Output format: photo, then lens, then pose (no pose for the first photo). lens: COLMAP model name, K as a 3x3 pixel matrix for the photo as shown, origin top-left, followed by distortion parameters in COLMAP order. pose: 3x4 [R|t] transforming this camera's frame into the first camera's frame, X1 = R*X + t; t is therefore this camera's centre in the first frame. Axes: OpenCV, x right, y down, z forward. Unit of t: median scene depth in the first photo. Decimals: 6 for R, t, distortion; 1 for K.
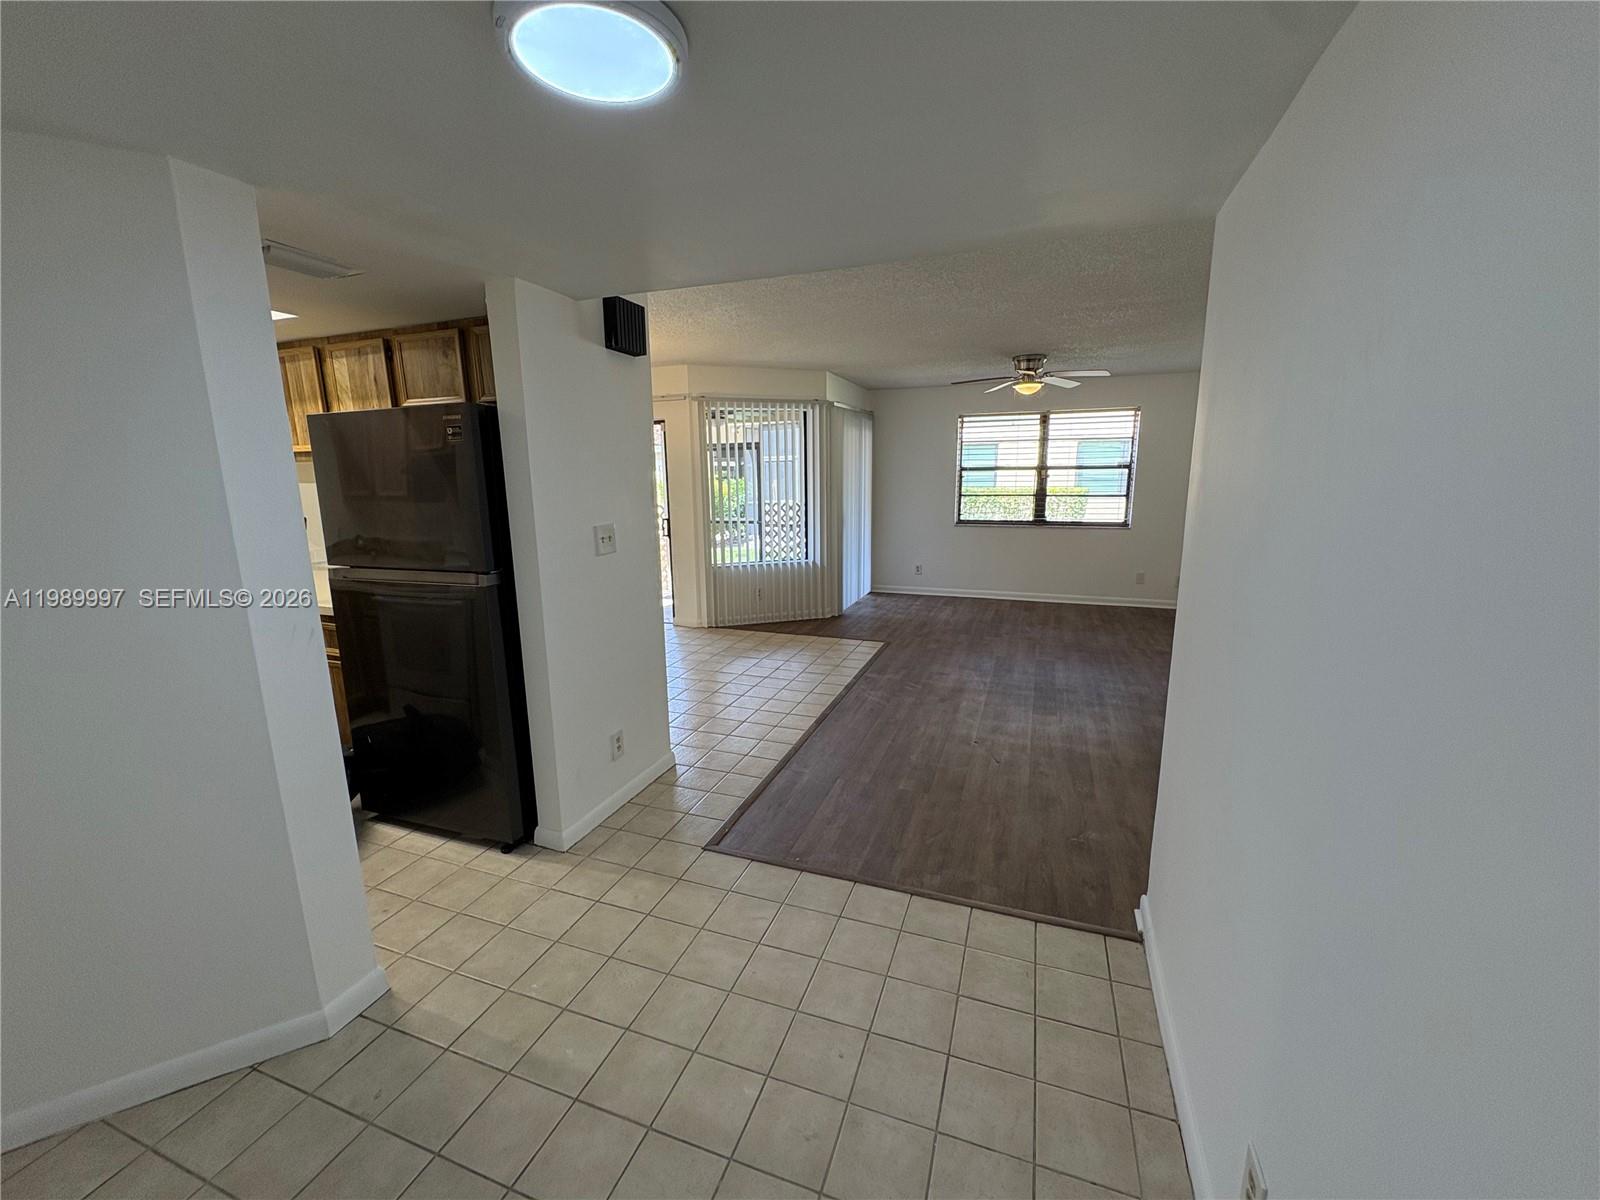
lens RADIAL K [[644.6, 0, 800.0], [0, 644.6, 600.0], [0, 0, 1]] dist [-0.000639, -0.000029]
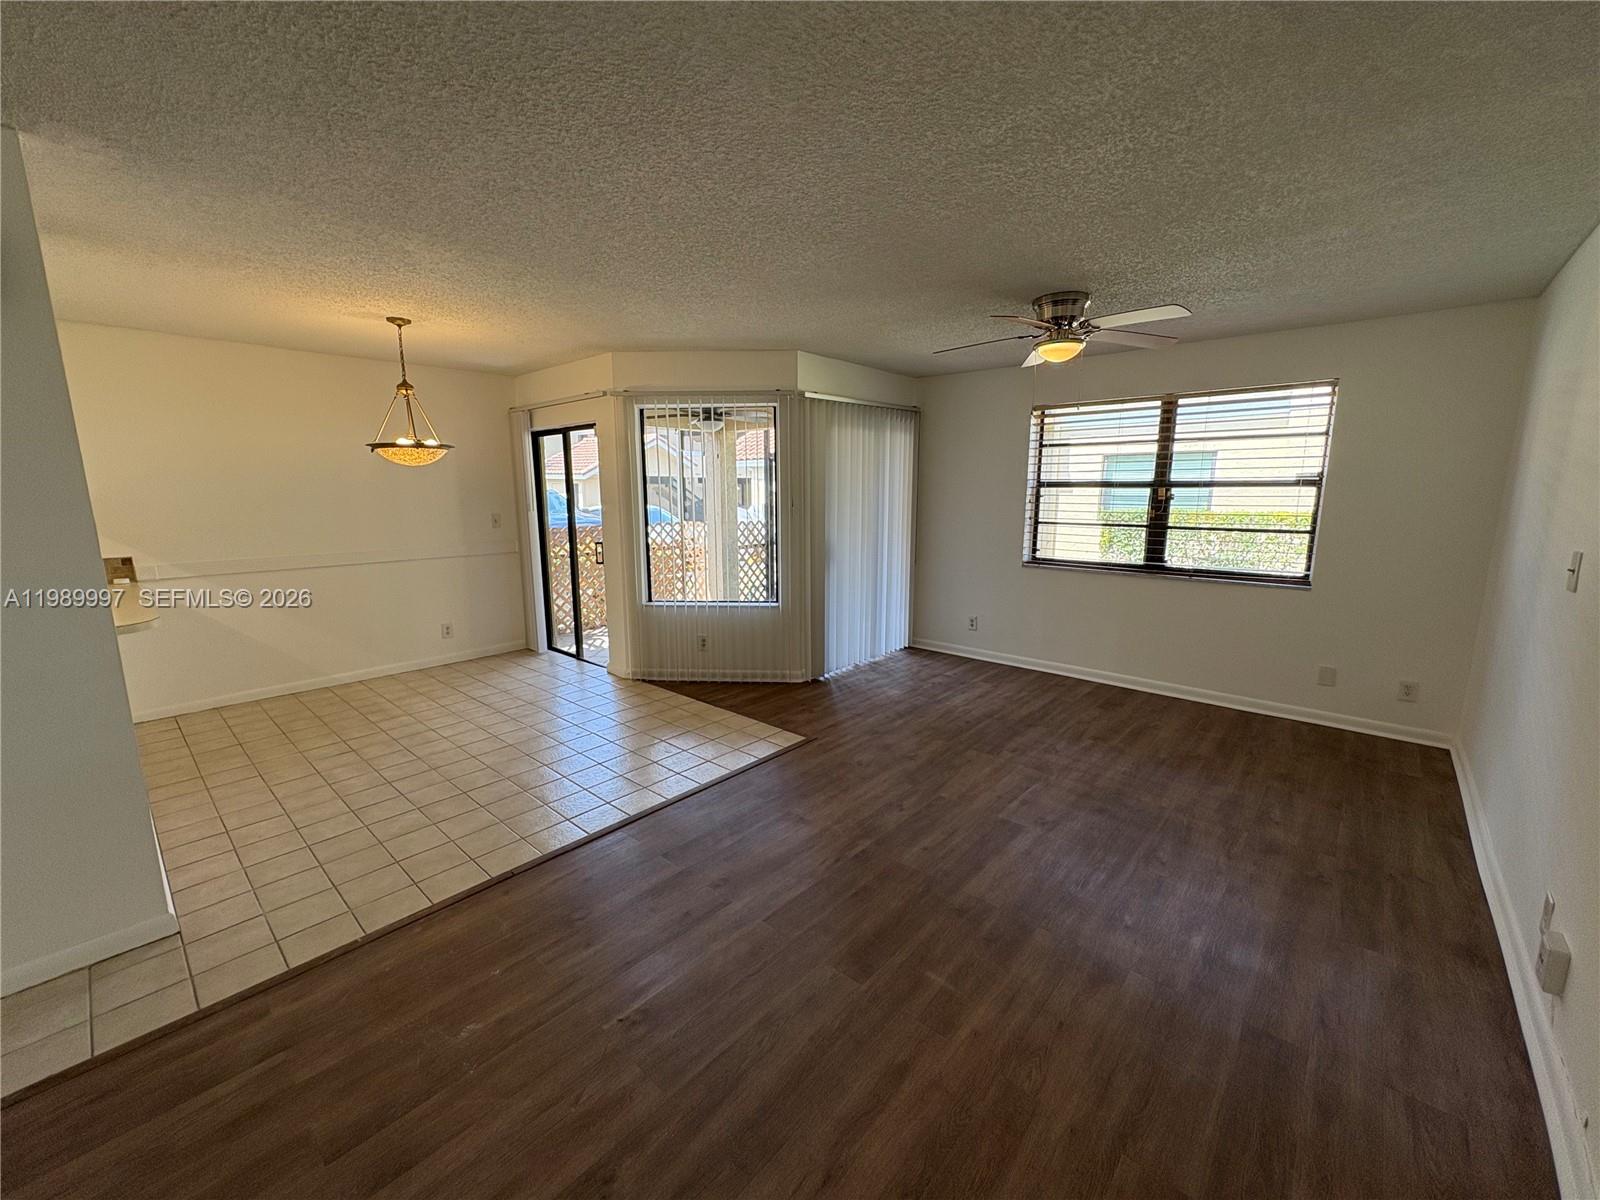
lens RADIAL K [[637.5, 0, 797.0], [0, 637.5, 607.0], [0, 0, 1]] dist [-0.000021, -0.000080]
pose [[0.929191, 0.076582, -0.361578, 0.290592], [-0.078480, 0.996871, 0.009457, -0.064060], [0.361171, 0.019589, 0.932294, 0.296331]]
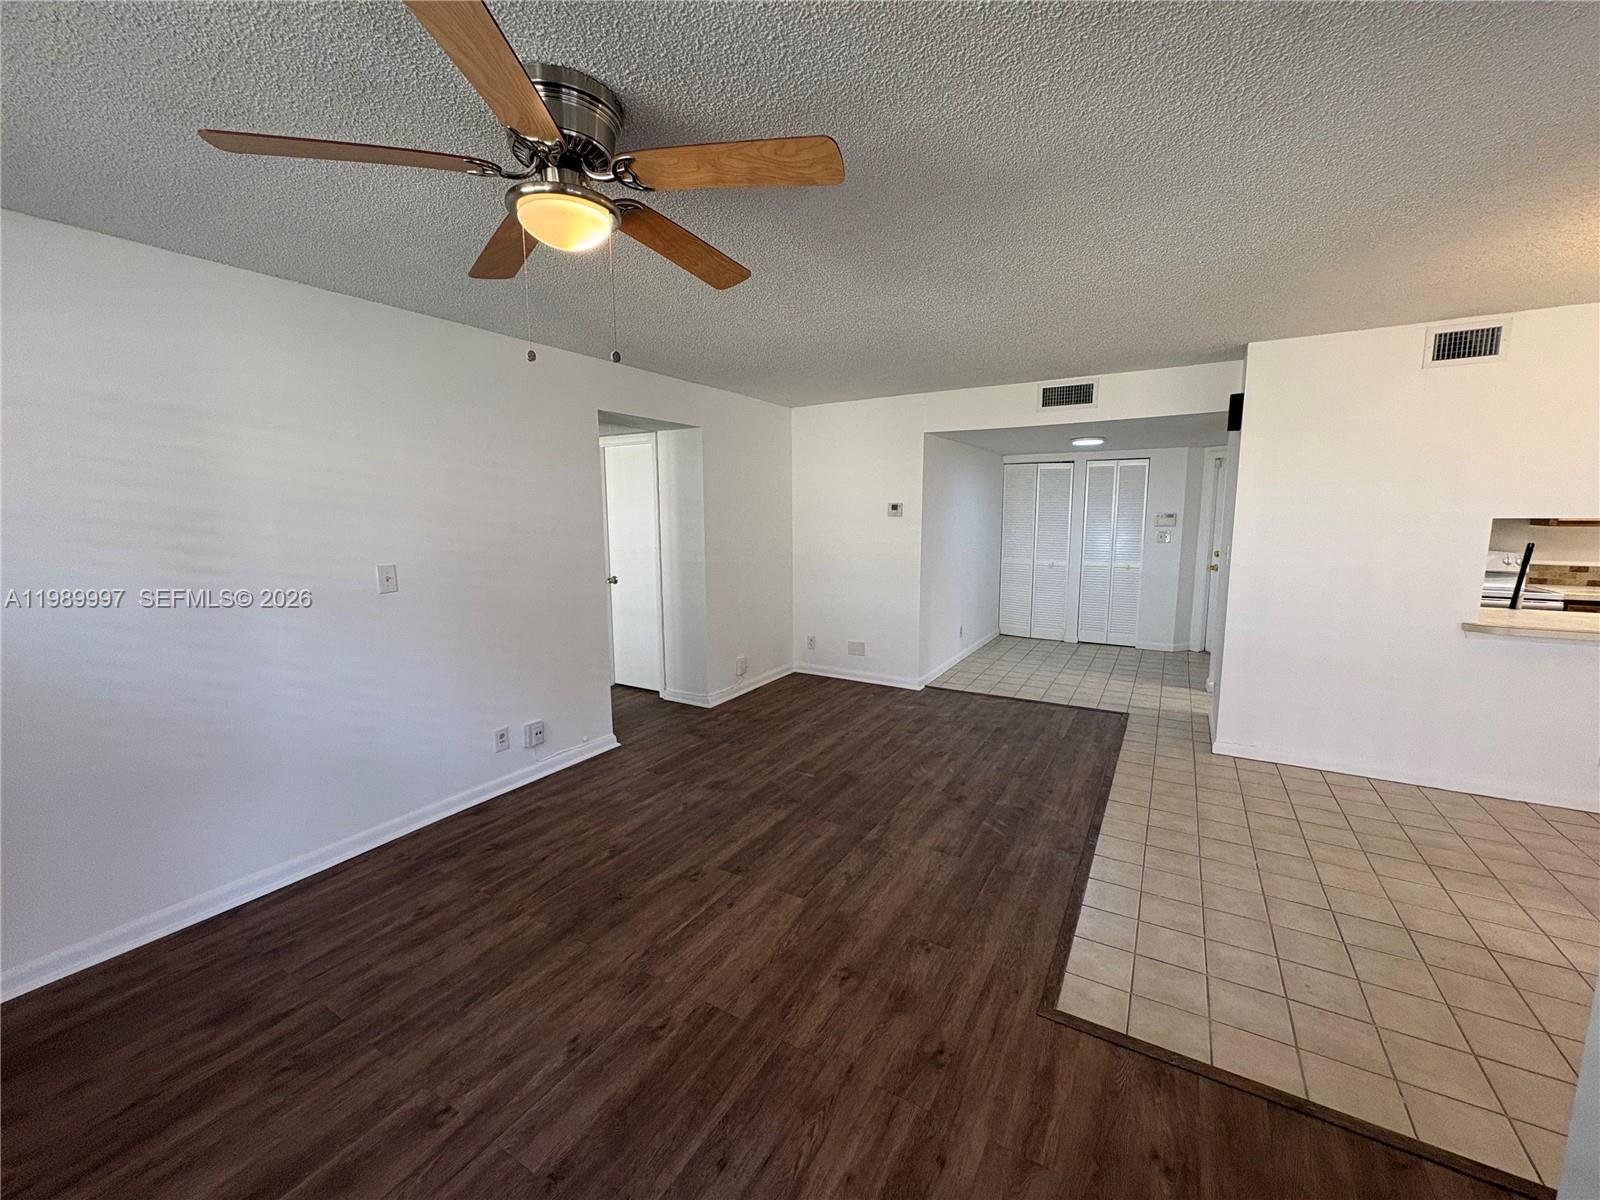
lens RADIAL K [[637.5, 0, 797.0], [0, 637.5, 607.0], [0, 0, 1]] dist [-0.000021, -0.000080]
pose [[-0.982758, -0.010144, 0.184619, 0.170250], [0.052549, 0.941995, 0.331489, -0.211580], [-0.177273, 0.335475, -0.925219, 1.037710]]
